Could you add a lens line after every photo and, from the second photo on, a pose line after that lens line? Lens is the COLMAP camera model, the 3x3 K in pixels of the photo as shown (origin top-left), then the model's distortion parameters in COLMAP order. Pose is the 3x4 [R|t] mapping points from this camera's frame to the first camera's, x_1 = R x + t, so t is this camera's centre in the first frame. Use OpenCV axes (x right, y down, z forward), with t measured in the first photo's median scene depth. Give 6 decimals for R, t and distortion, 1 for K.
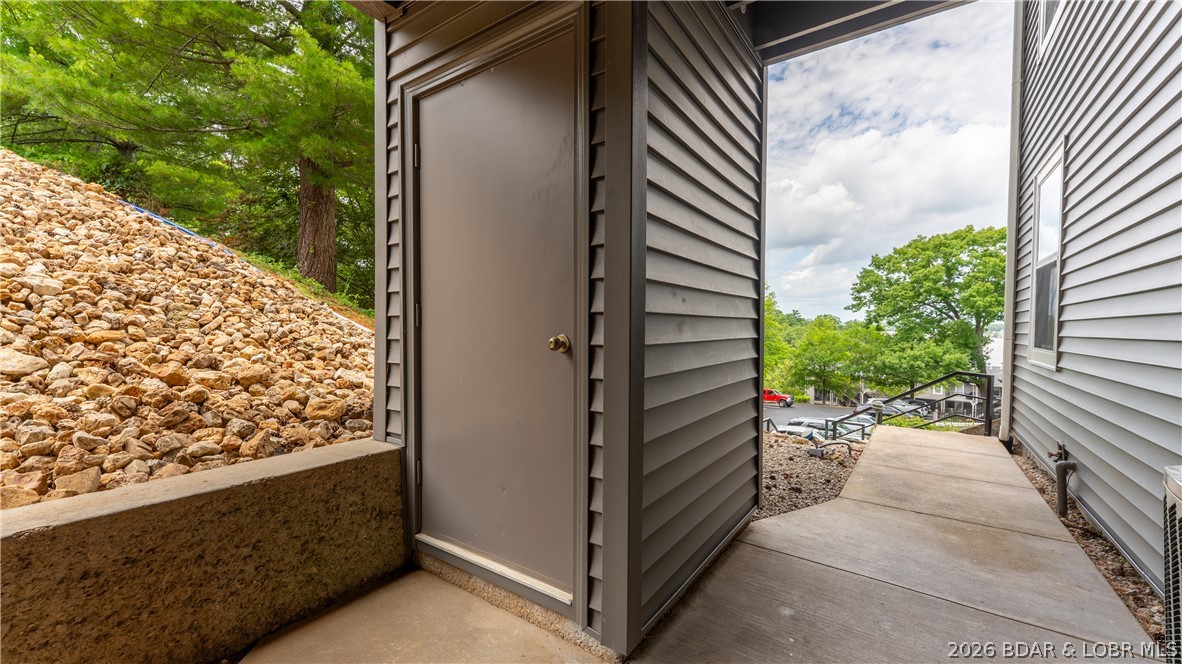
lens RADIAL K [[485.1, 0, 591.0], [0, 485.1, 332.0], [0, 0, 1]] dist [-0.001737, -0.000237]
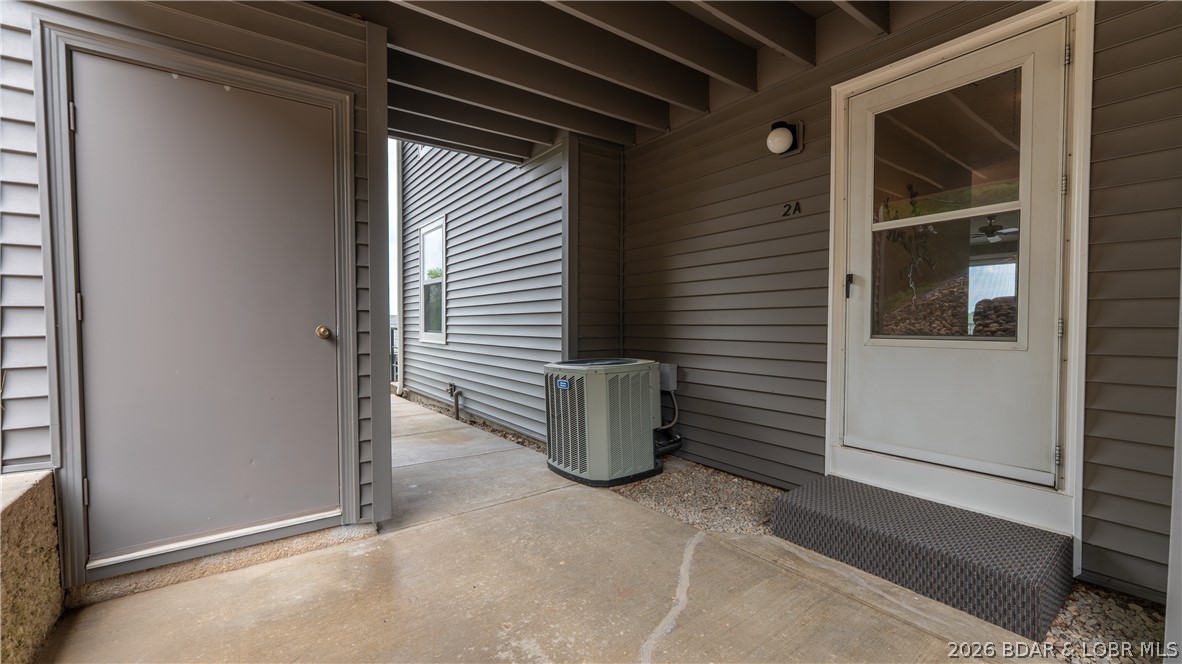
lens RADIAL K [[485.1, 0, 591.0], [0, 485.1, 332.0], [0, 0, 1]] dist [-0.001737, -0.000237]
pose [[0.306914, -0.026559, 0.951366, -0.899138], [0.011346, 0.999642, 0.024247, -0.002094], [-0.951669, 0.003352, 0.307106, -0.109689]]
